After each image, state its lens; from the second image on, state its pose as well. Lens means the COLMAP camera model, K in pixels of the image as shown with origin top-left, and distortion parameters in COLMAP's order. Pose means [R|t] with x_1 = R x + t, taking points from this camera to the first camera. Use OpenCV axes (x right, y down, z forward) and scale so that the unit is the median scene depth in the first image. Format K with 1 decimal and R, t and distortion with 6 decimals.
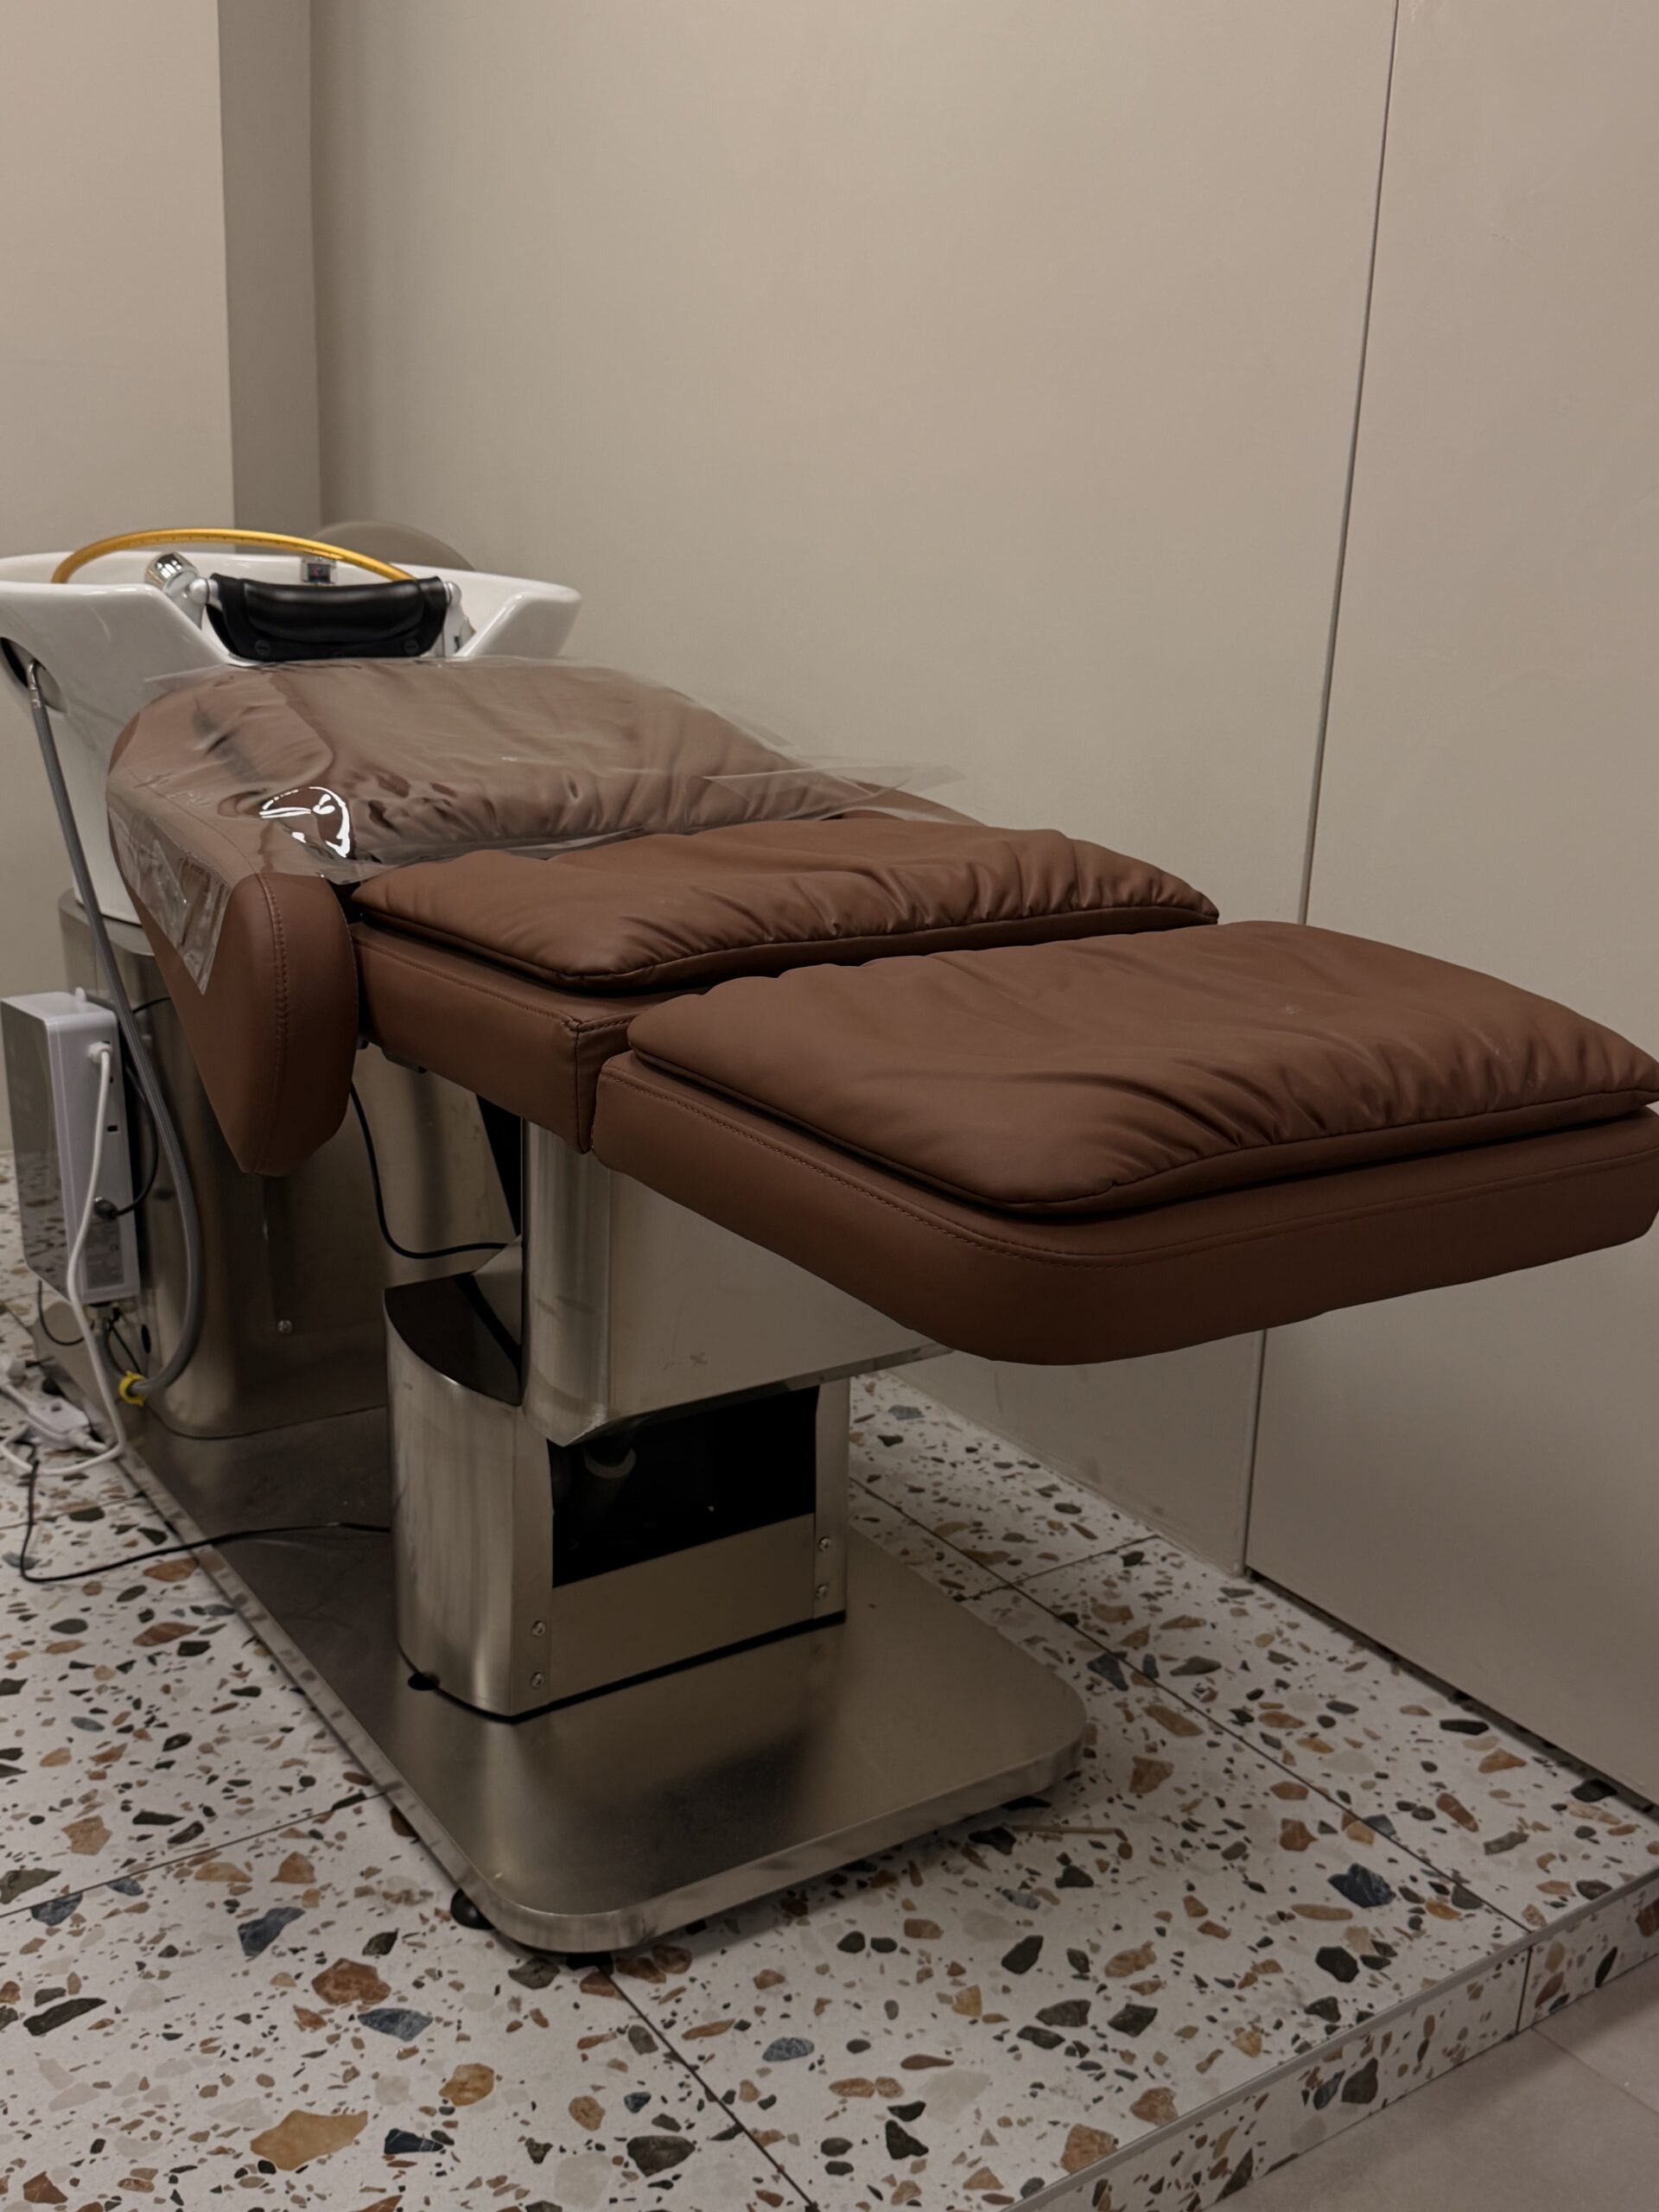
lens RADIAL K [[2184.0, 0, 829.5], [0, 2184.0, 1106.0], [0, 0, 1]] dist [0.190854, -0.427905]
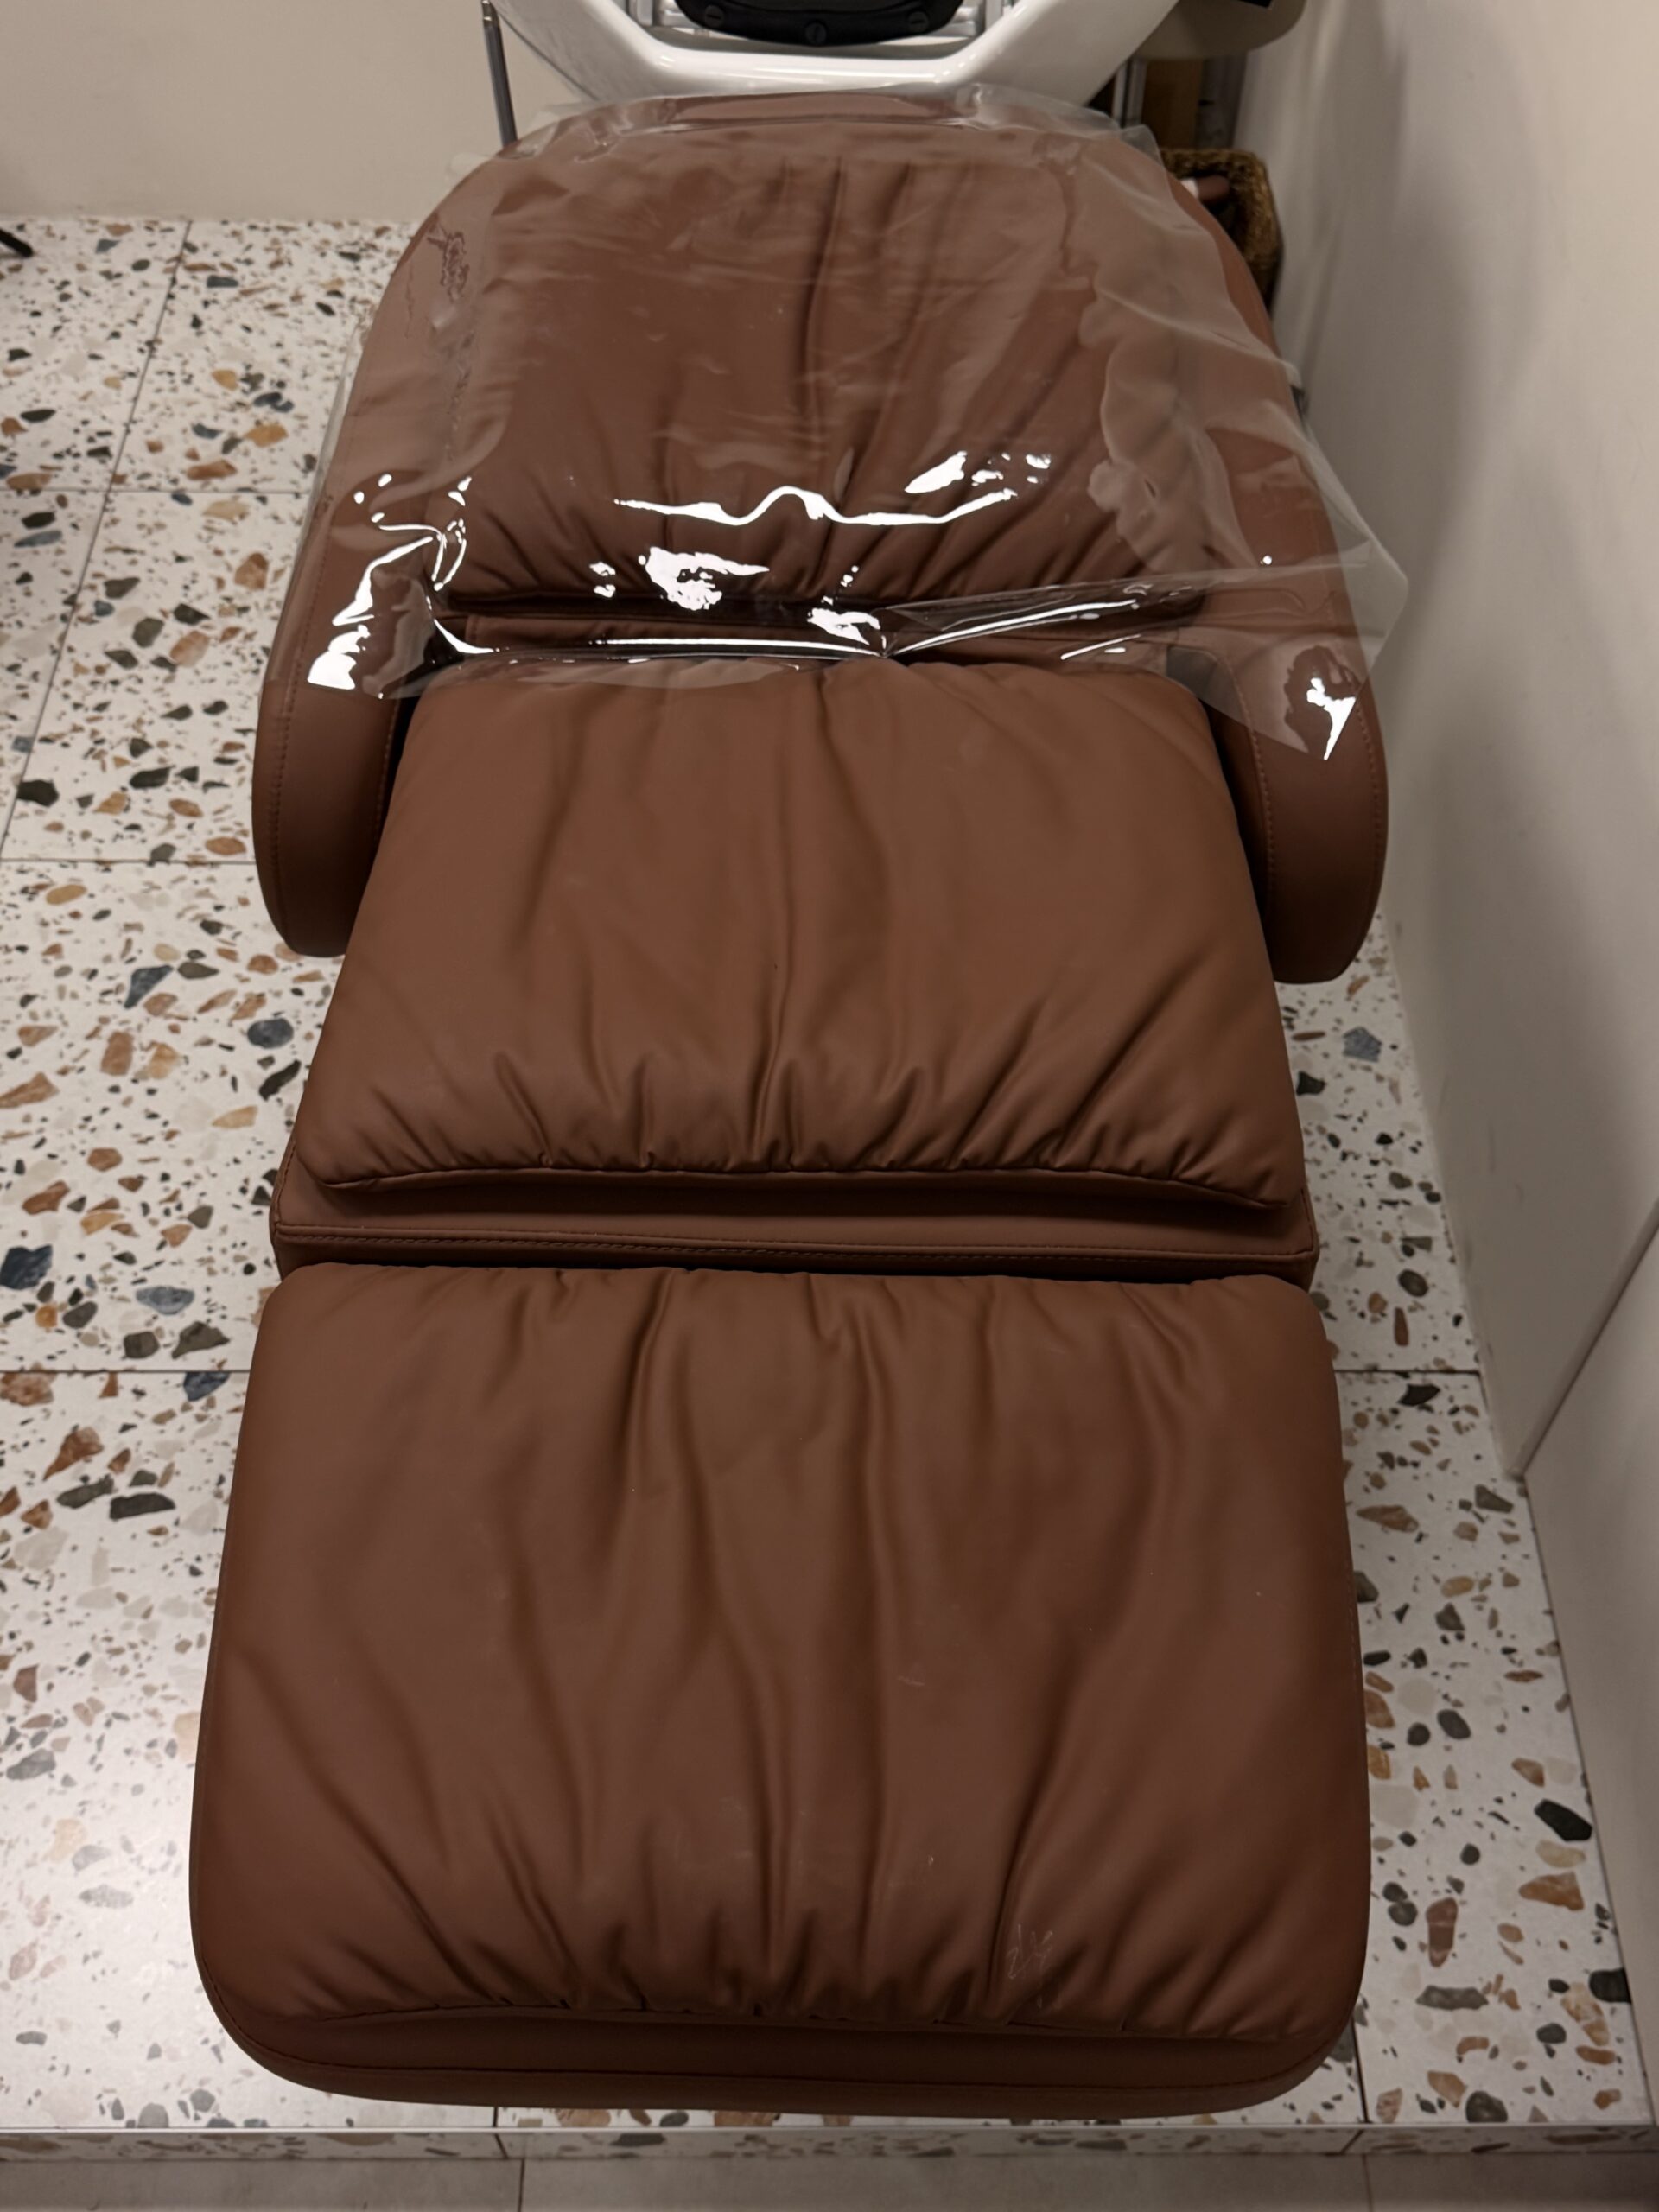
lens RADIAL K [[2190.0, 0, 834.1], [0, 2190.0, 1127.3], [0, 0, 1]] dist [0.201016, -0.453504]
pose [[0.823423, 0.433840, -0.365729, 0.306066], [-0.142378, 0.781887, 0.606944, -0.517384], [0.549275, -0.447700, 0.705593, 0.419048]]
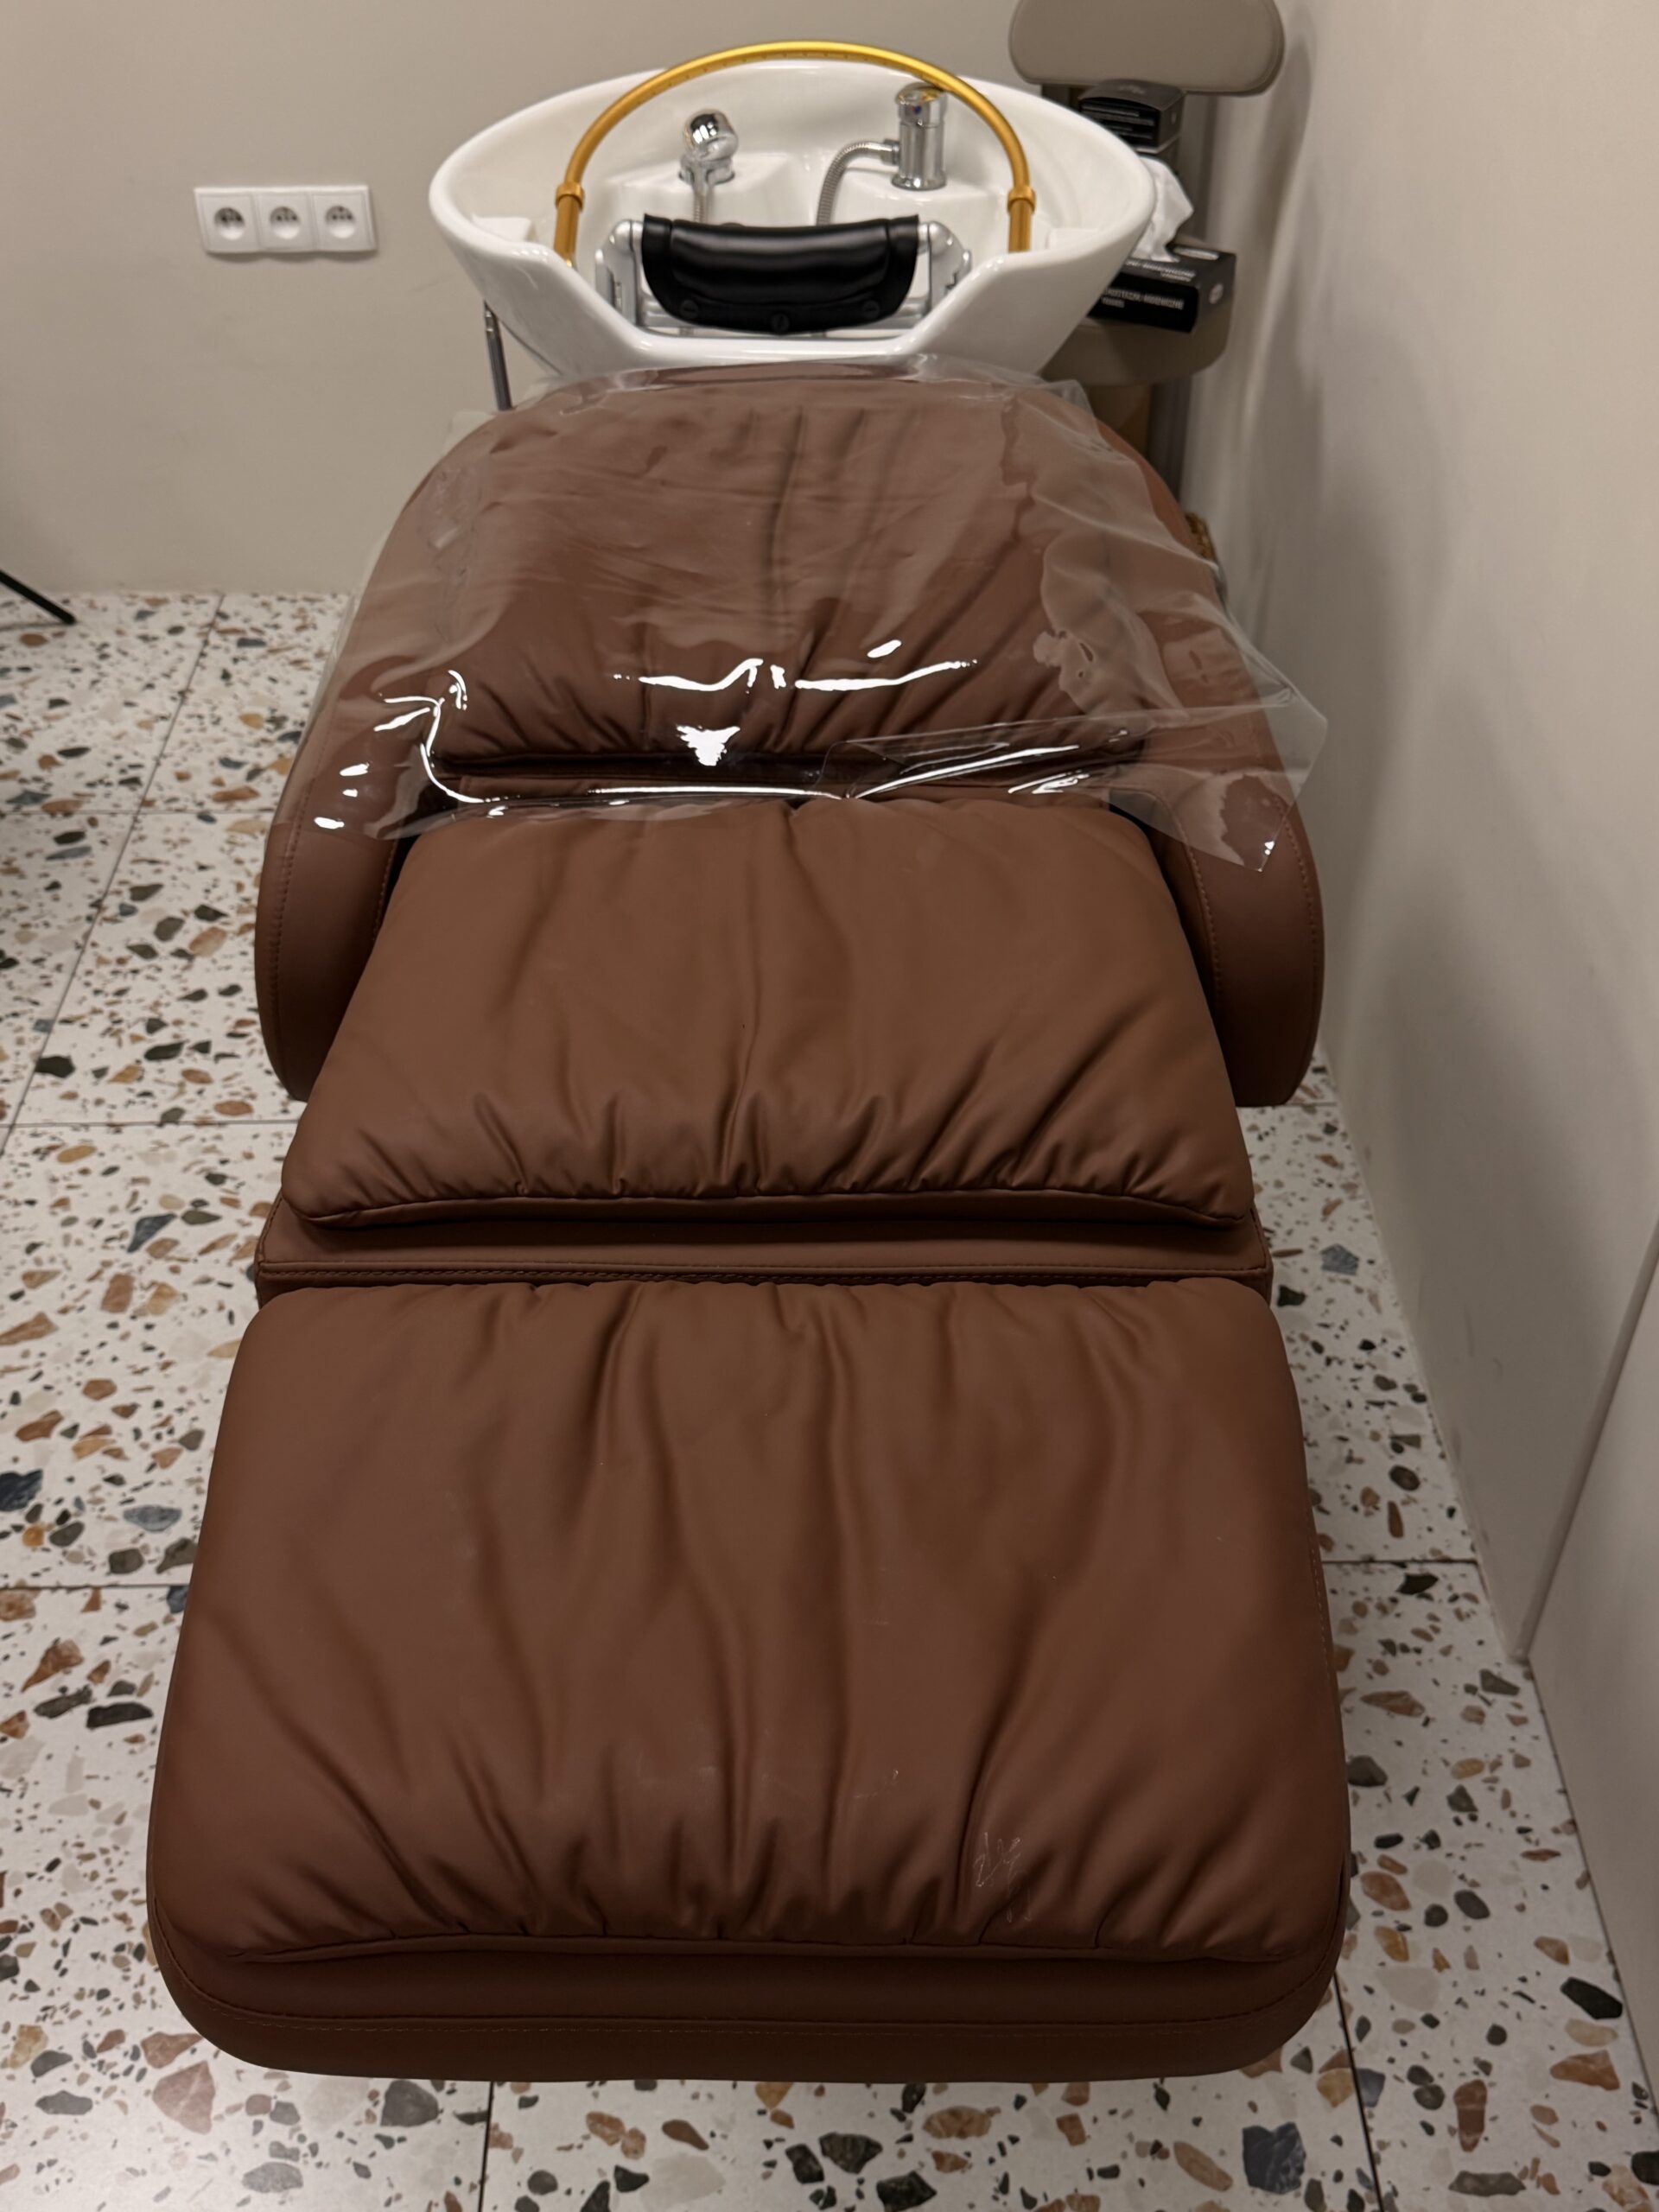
lens RADIAL K [[2190.0, 0, 834.1], [0, 2190.0, 1127.3], [0, 0, 1]] dist [0.201016, -0.453504]
pose [[0.829184, 0.333108, -0.448880, 0.384854], [-0.121866, 0.891452, 0.436420, -0.418004], [0.545530, -0.307169, 0.779772, 0.353284]]
